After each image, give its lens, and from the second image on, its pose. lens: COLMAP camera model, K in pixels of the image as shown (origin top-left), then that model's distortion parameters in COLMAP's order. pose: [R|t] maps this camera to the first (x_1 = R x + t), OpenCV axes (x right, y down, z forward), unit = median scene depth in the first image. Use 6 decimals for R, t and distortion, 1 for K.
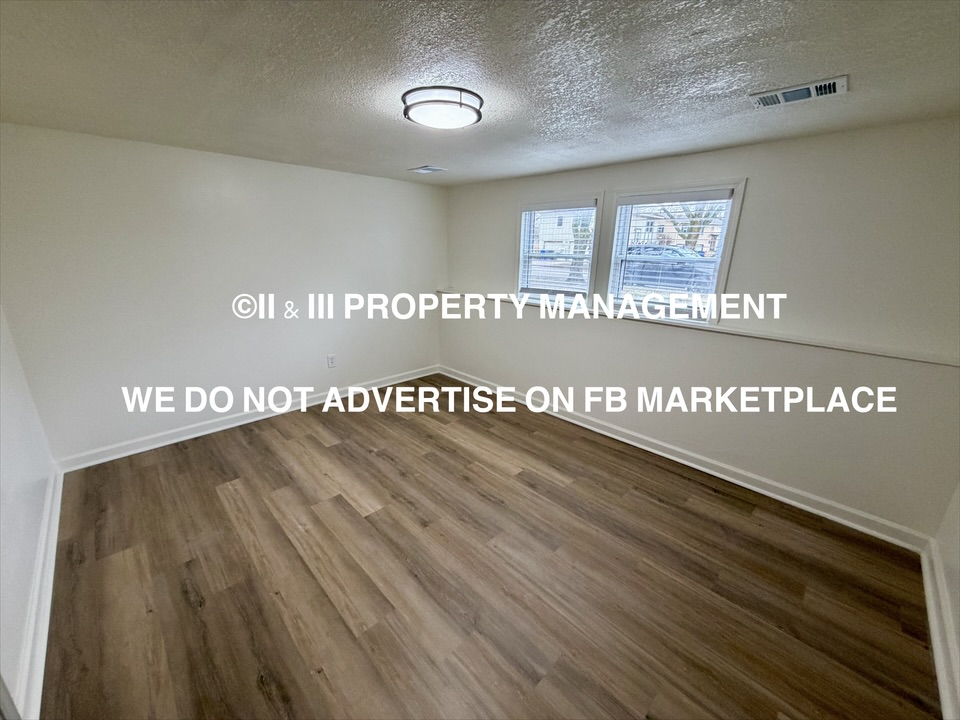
lens RADIAL K [[382.1, 0, 477.3], [0, 382.1, 360.2], [0, 0, 1]] dist [-0.000036, -0.000172]
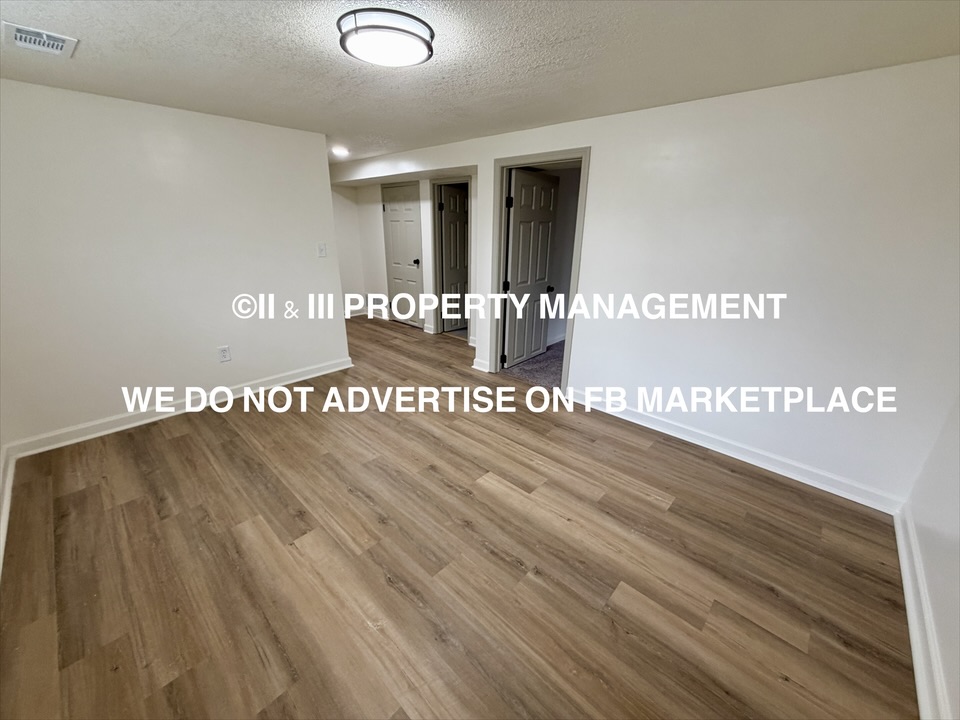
lens RADIAL K [[382.1, 0, 477.3], [0, 382.1, 360.2], [0, 0, 1]] dist [-0.000036, -0.000172]
pose [[-0.998583, -0.014874, -0.051089, -0.183976], [-0.042149, 0.807150, 0.588840, -0.427481], [0.032478, 0.590159, -0.806633, 1.528922]]
